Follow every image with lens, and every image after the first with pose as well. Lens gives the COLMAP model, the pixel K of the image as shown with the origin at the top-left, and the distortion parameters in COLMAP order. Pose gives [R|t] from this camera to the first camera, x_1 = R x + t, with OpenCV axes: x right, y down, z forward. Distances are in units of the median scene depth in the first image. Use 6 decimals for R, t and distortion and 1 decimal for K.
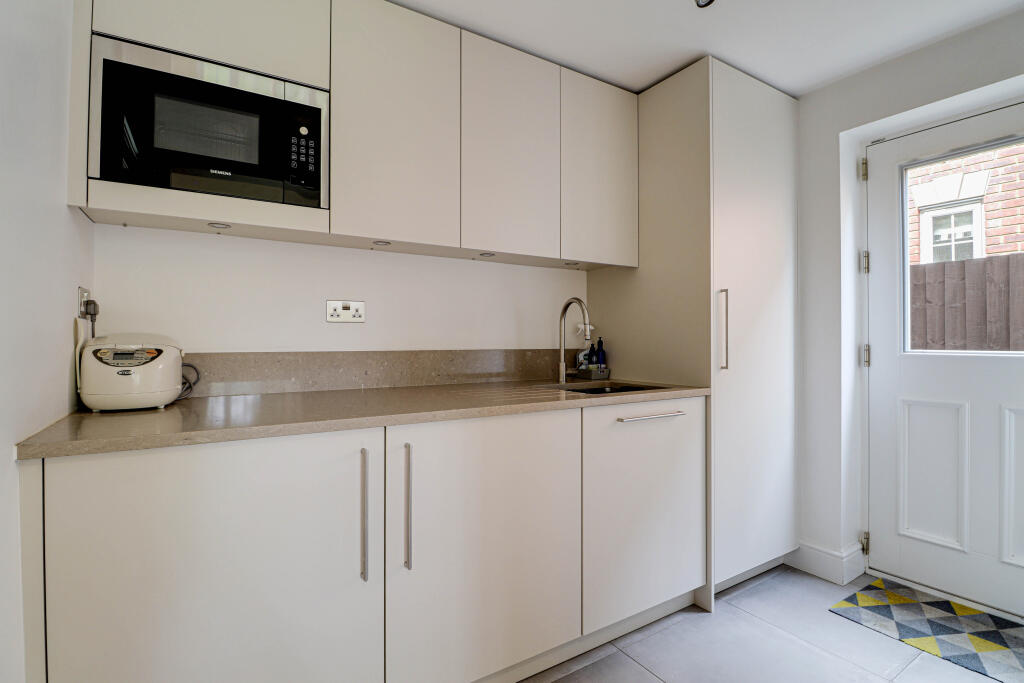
lens RADIAL K [[481.8, 0, 512.9], [0, 481.8, 335.2], [0, 0, 1]] dist [-0.002964, -0.010631]
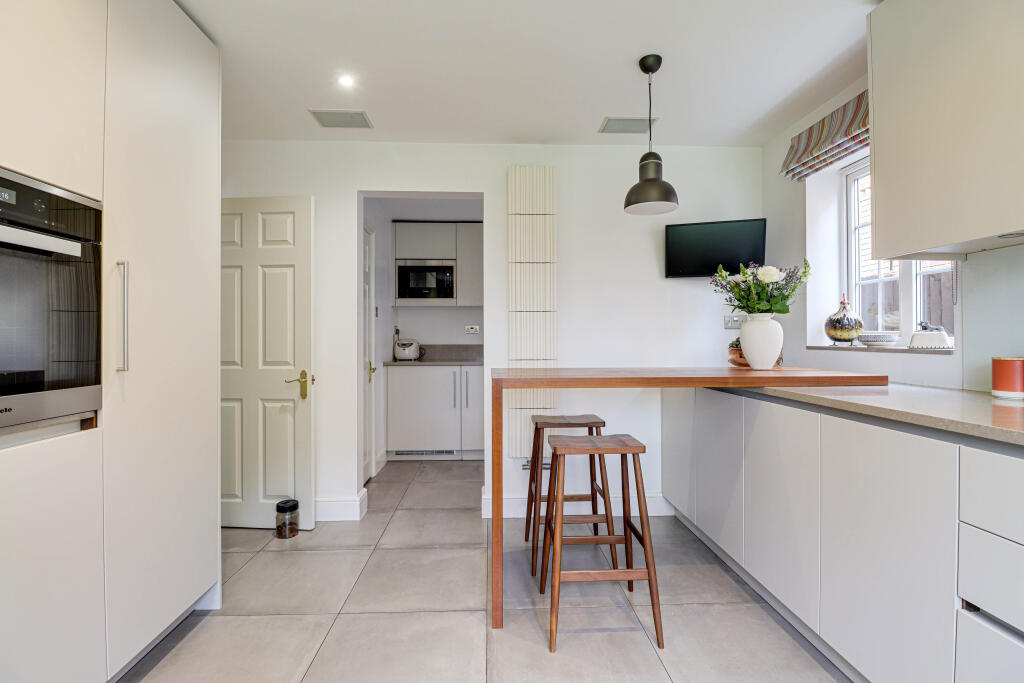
lens RADIAL K [[481.8, 0, 510.1], [0, 481.8, 339.1], [0, 0, 1]] dist [-0.002964, -0.010631]
pose [[0.864010, 0.002951, -0.503466, 1.722722], [0.005724, 0.999861, 0.015684, -0.053812], [0.503442, -0.016433, 0.863873, -1.751994]]
